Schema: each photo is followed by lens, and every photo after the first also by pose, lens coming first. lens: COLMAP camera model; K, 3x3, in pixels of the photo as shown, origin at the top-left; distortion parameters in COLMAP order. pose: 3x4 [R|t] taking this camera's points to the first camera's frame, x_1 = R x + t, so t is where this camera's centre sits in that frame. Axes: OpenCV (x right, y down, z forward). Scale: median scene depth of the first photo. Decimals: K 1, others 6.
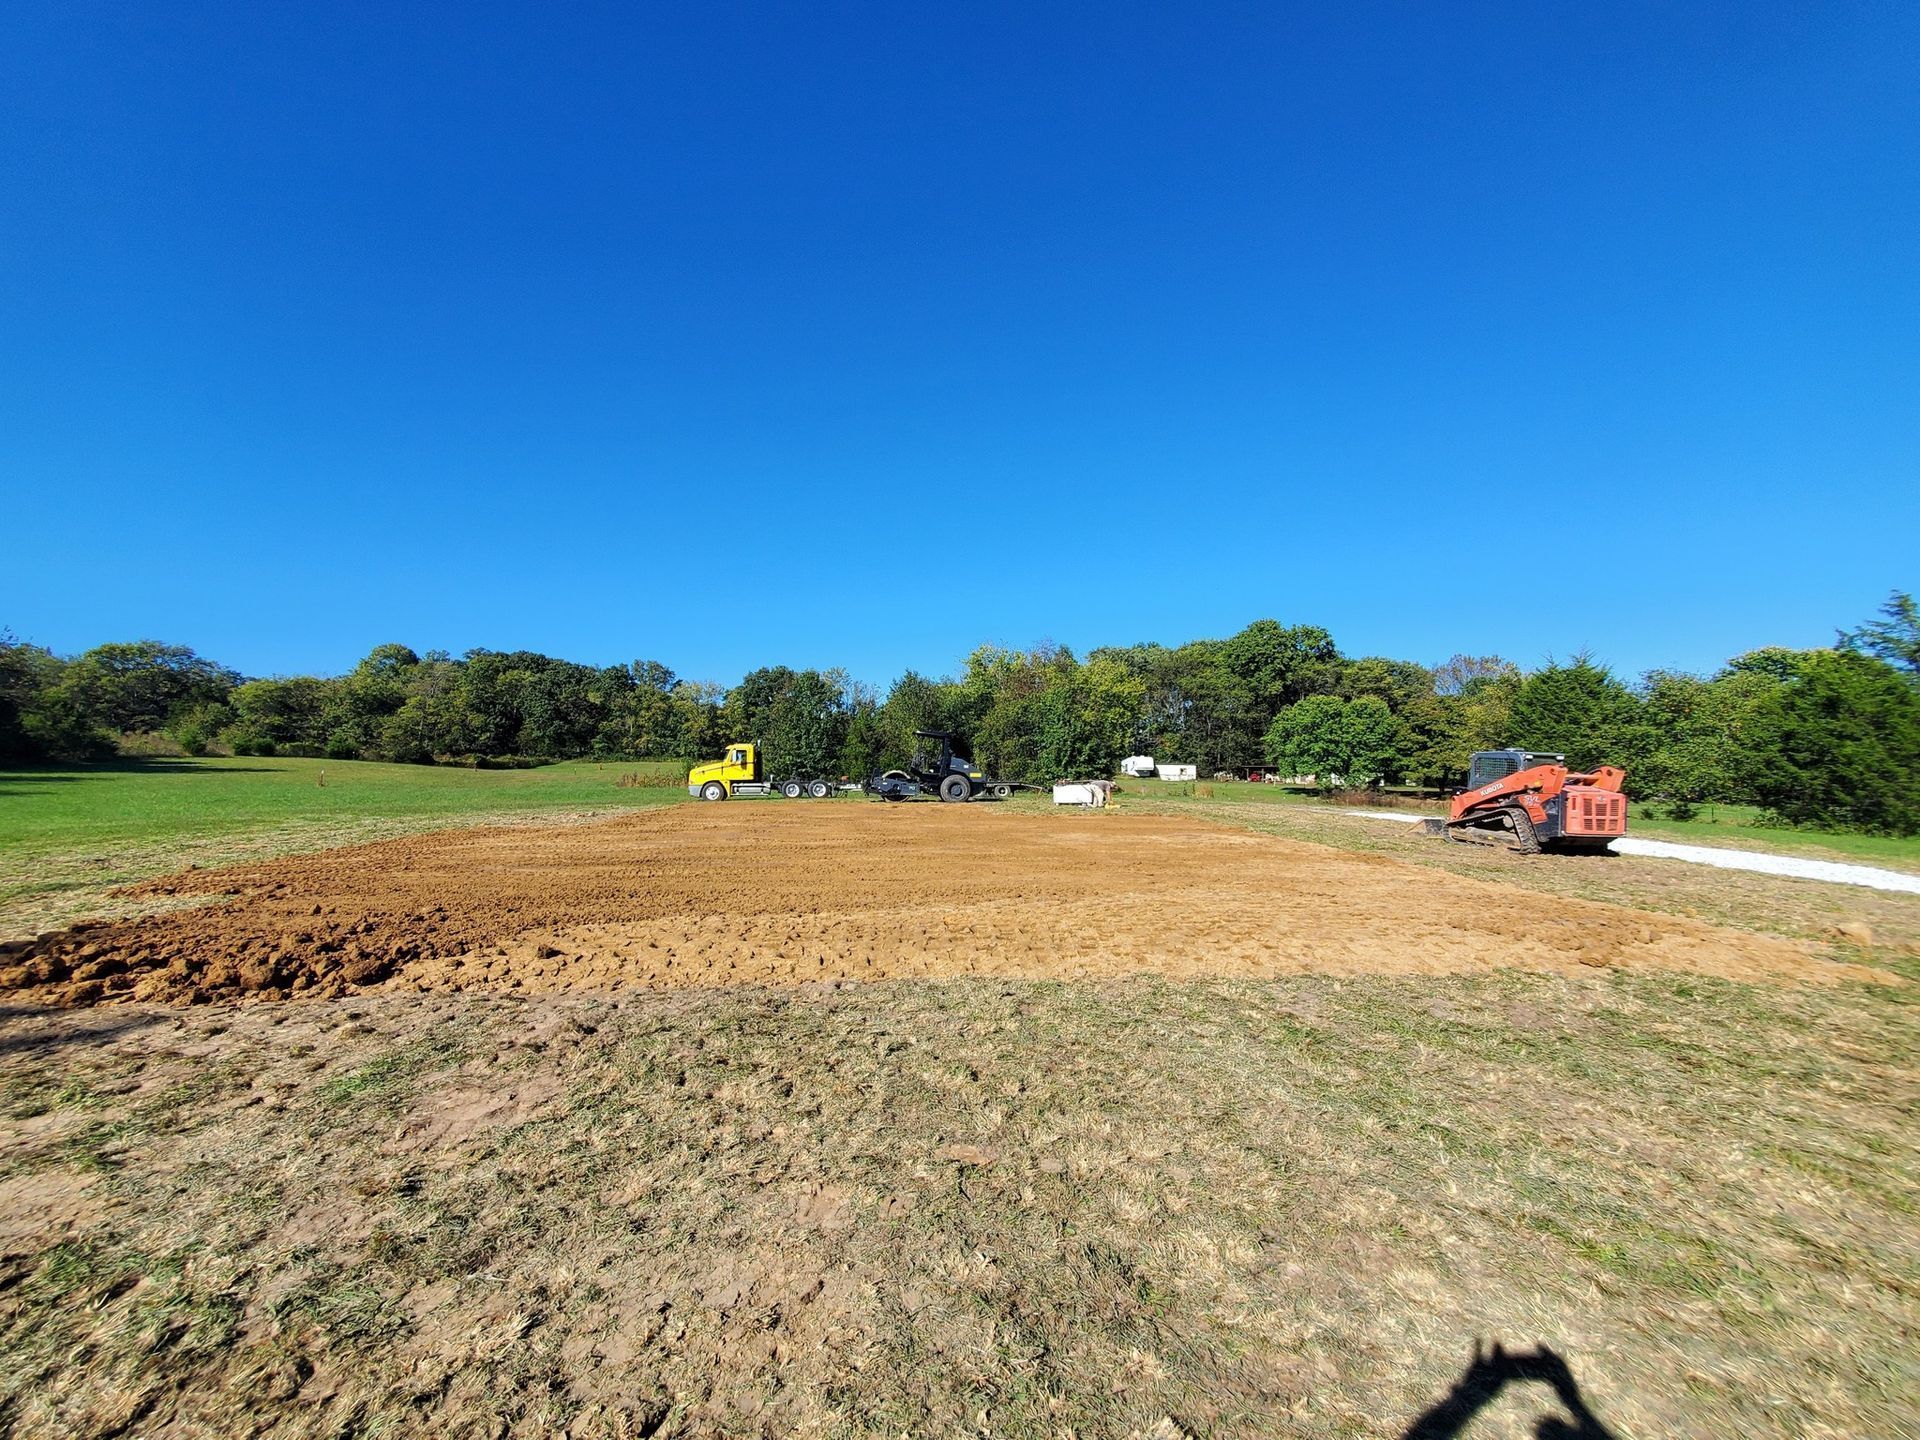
lens RADIAL K [[763.3, 0, 955.4], [0, 763.3, 725.1], [0, 0, 1]] dist [-0.002063, -0.000819]
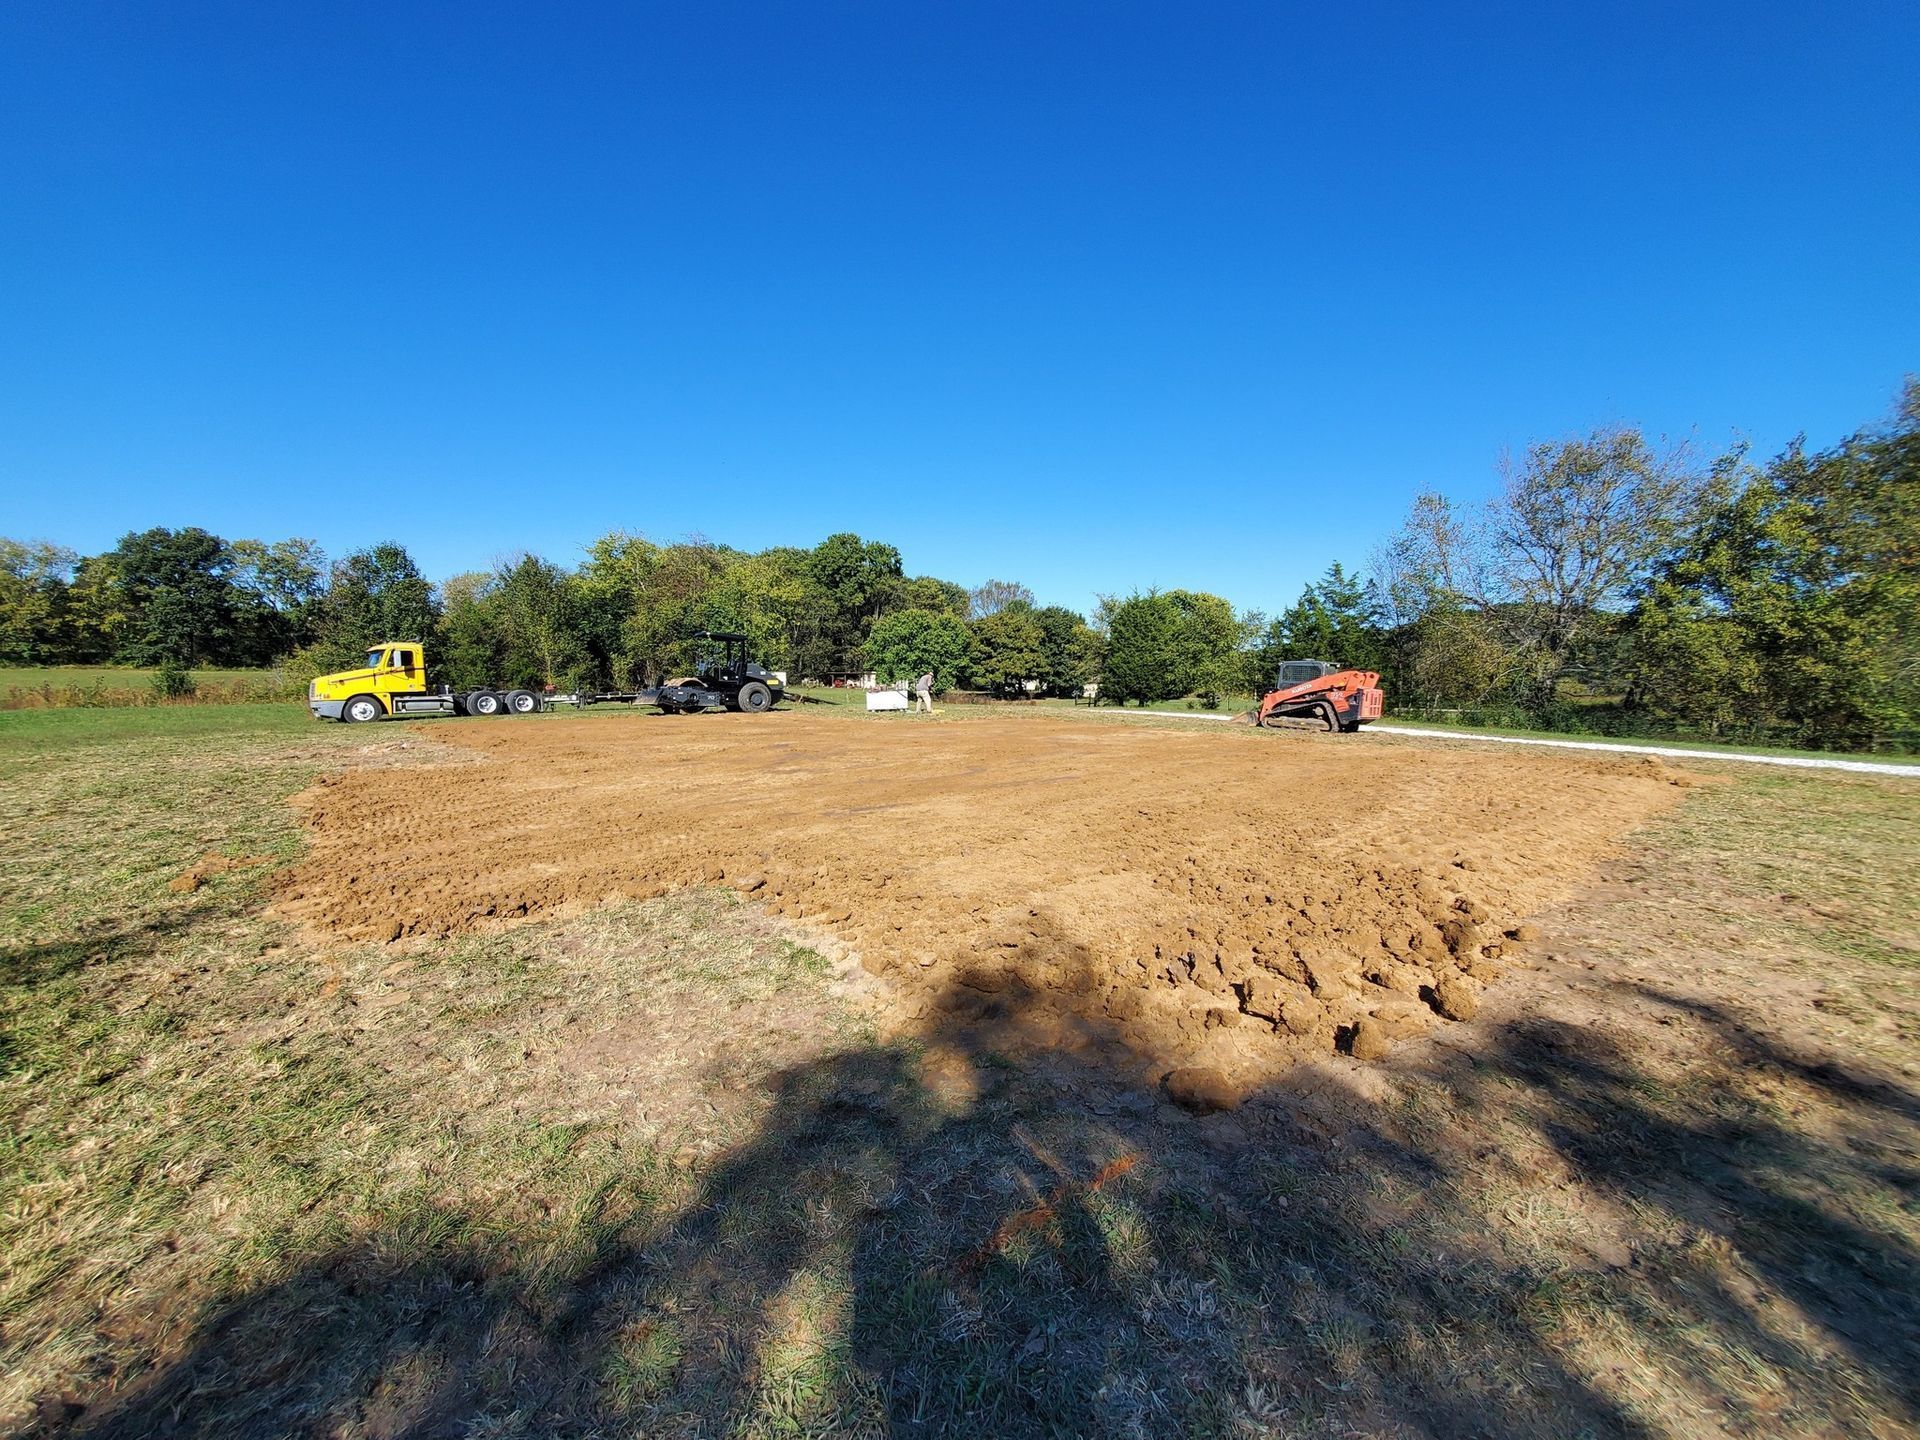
lens RADIAL K [[763.3, 0, 955.4], [0, 763.3, 725.1], [0, 0, 1]] dist [-0.002063, -0.000819]
pose [[0.816118, -0.040769, 0.576446, -0.161245], [-0.029554, 0.993258, 0.112091, 0.003625], [-0.577129, -0.108515, 0.809411, 0.063351]]
